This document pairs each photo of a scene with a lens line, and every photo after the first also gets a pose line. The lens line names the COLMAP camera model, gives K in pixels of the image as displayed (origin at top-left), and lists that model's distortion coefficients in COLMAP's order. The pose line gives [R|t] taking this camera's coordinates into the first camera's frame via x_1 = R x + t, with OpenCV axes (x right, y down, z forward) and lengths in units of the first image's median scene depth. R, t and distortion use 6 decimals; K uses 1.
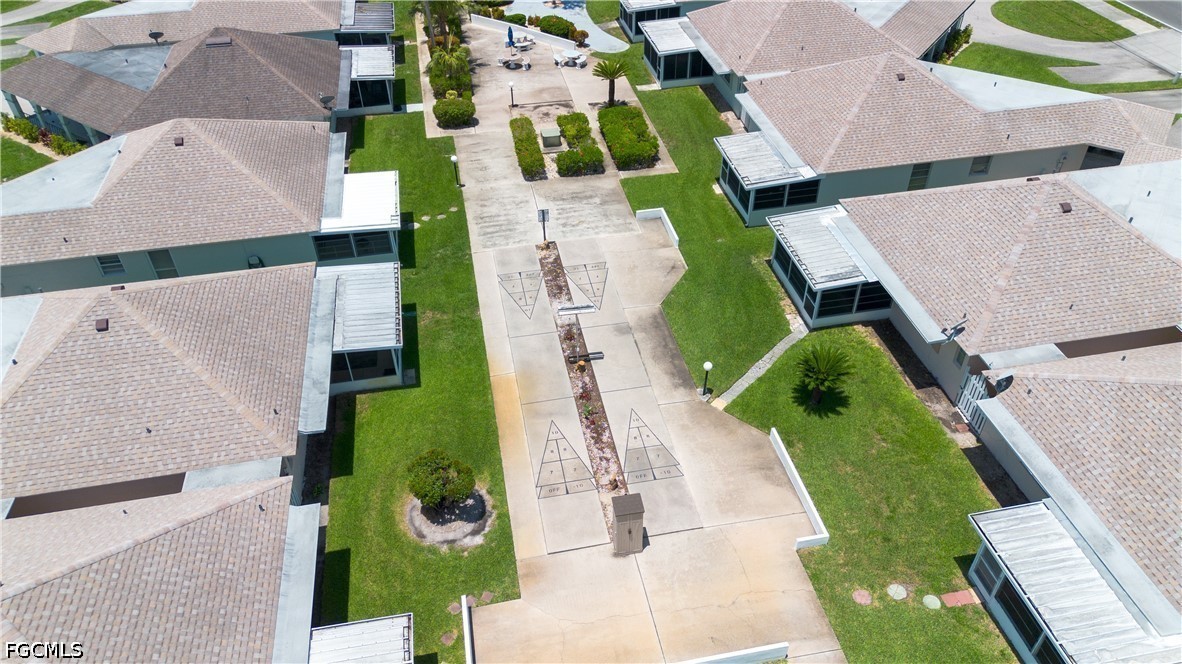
lens RADIAL K [[837.7, 0, 591.0], [0, 837.7, 332.0], [0, 0, 1]] dist [0.055980, -0.048851]
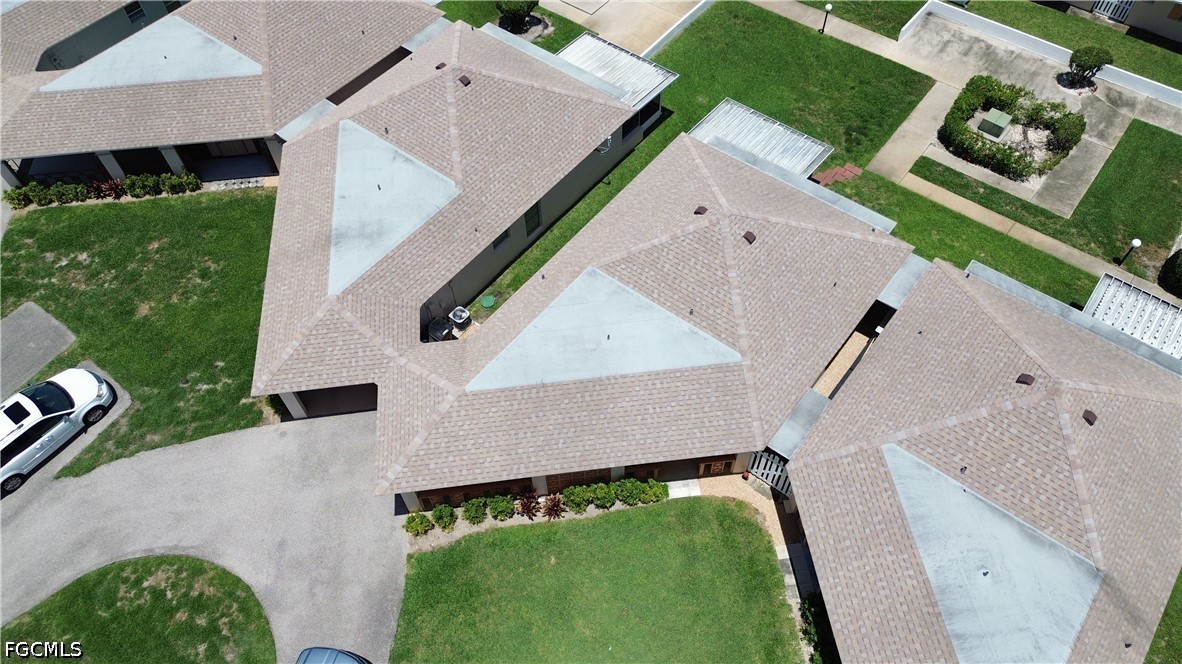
lens RADIAL K [[837.7, 0, 591.0], [0, 837.7, 332.0], [0, 0, 1]] dist [0.055980, -0.048851]
pose [[0.755496, -0.535403, 0.377583, -0.793001], [0.419065, 0.837926, 0.349663, 0.153627], [-0.503598, -0.105937, 0.857419, -0.414866]]
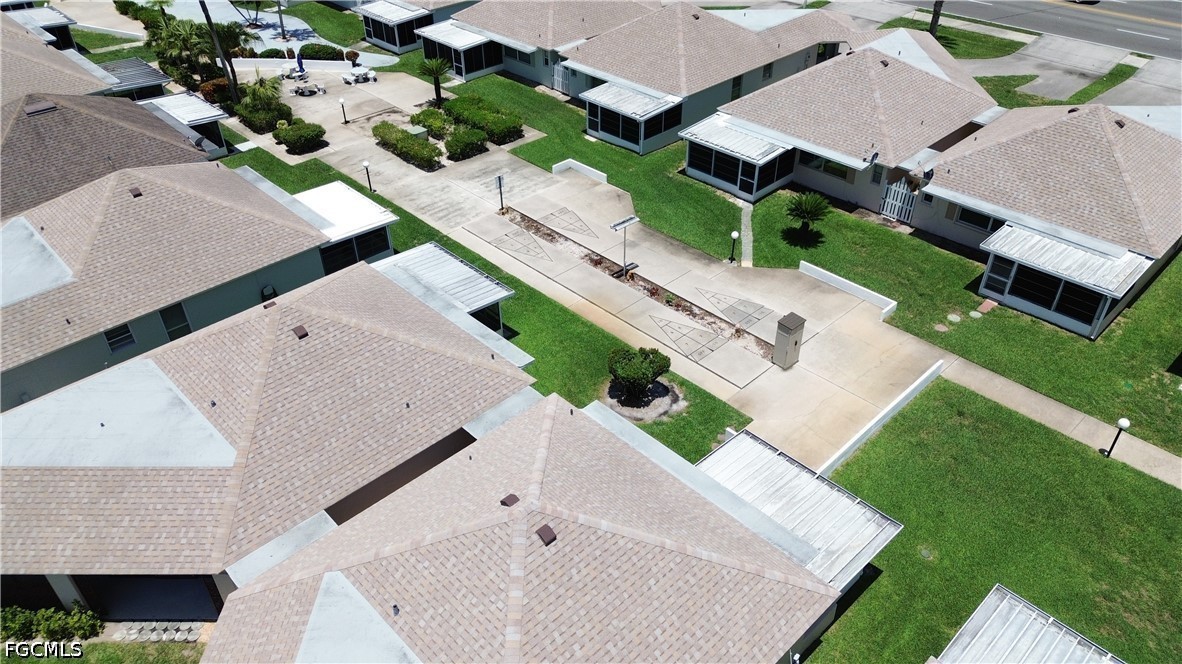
lens RADIAL K [[837.7, 0, 591.0], [0, 837.7, 332.0], [0, 0, 1]] dist [0.055980, -0.048851]
pose [[0.837522, -0.319393, 0.443333, -0.557082], [0.344031, 0.938591, 0.026270, 0.061546], [-0.424499, 0.130519, 0.895972, 0.002568]]
